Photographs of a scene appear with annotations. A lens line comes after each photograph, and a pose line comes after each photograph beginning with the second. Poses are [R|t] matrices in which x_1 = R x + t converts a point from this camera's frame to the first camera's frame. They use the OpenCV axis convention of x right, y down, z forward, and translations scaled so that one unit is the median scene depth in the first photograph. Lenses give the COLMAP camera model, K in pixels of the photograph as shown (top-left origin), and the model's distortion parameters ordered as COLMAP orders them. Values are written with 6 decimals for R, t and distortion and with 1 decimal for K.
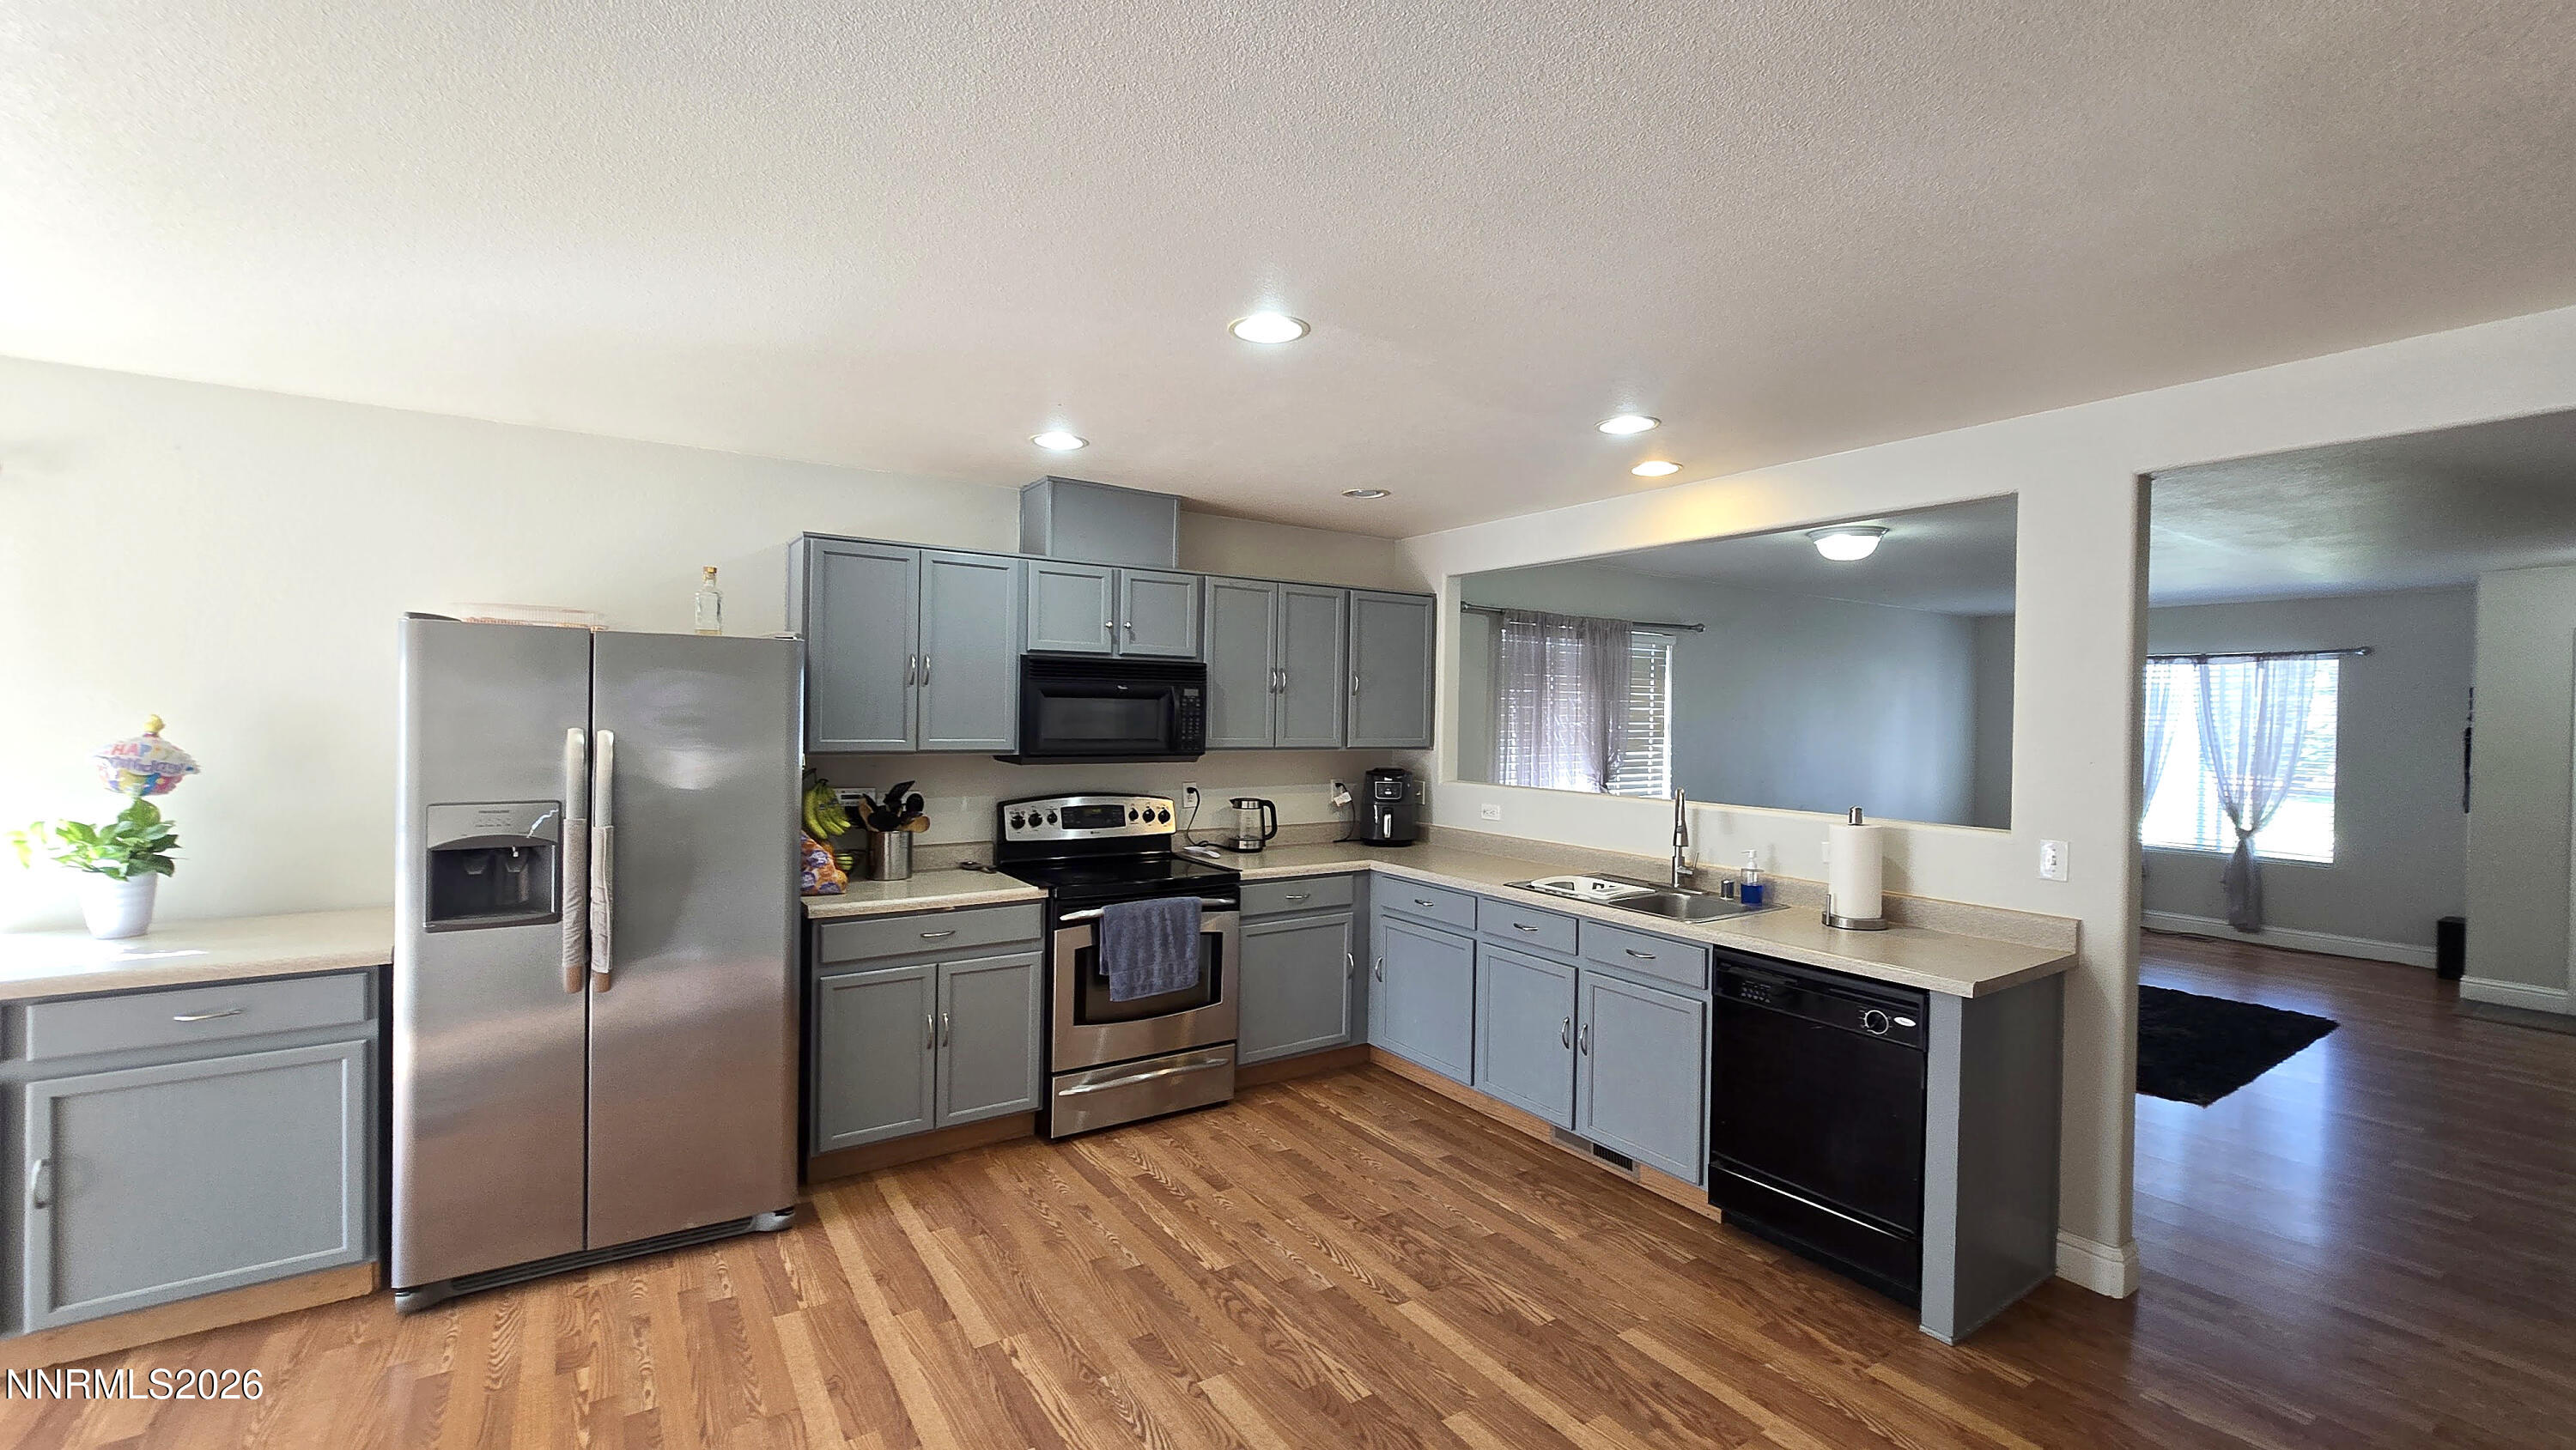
lens RADIAL K [[1060.2, 0, 1292.1], [0, 1060.2, 718.4], [0, 0, 1]] dist [0.001908, -0.000522]
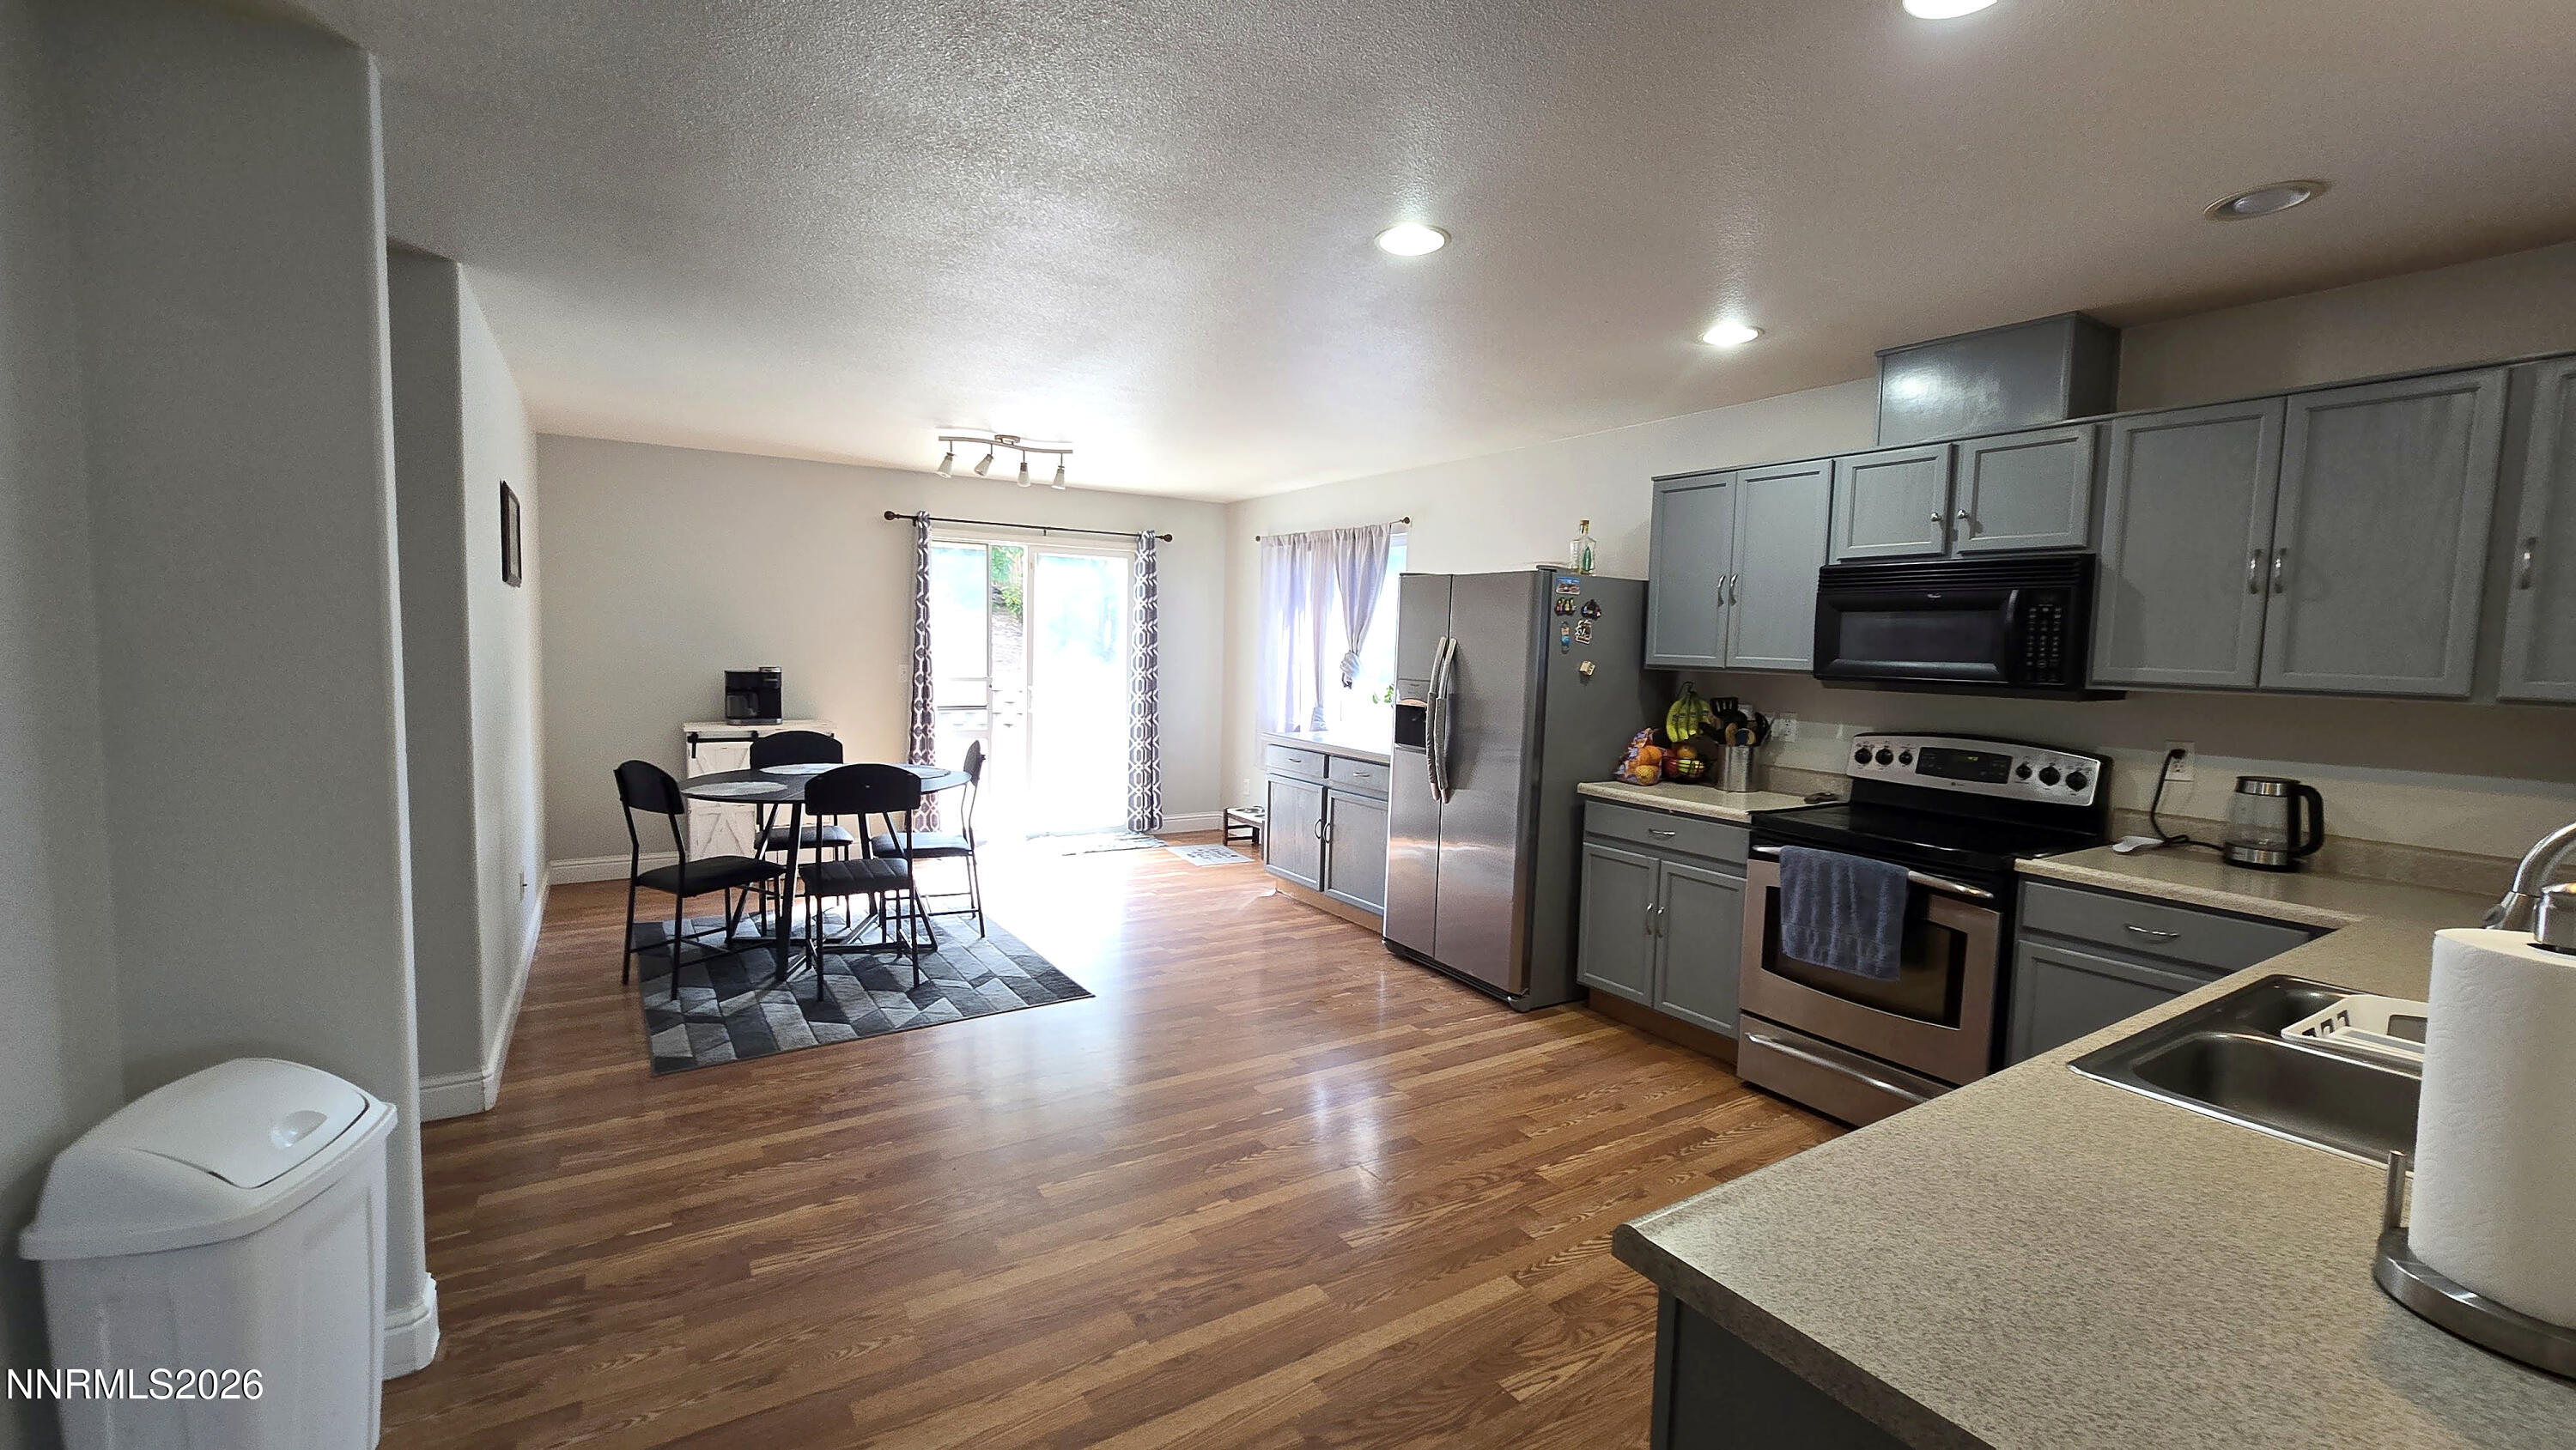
lens RADIAL K [[1060.2, 0, 1292.1], [0, 1060.2, 718.4], [0, 0, 1]] dist [0.001908, -0.000522]
pose [[-0.038258, 0.057480, -0.997613, 0.915854], [-0.030868, 0.997800, 0.058675, 0.042150], [0.998791, 0.033040, -0.036399, 0.799022]]
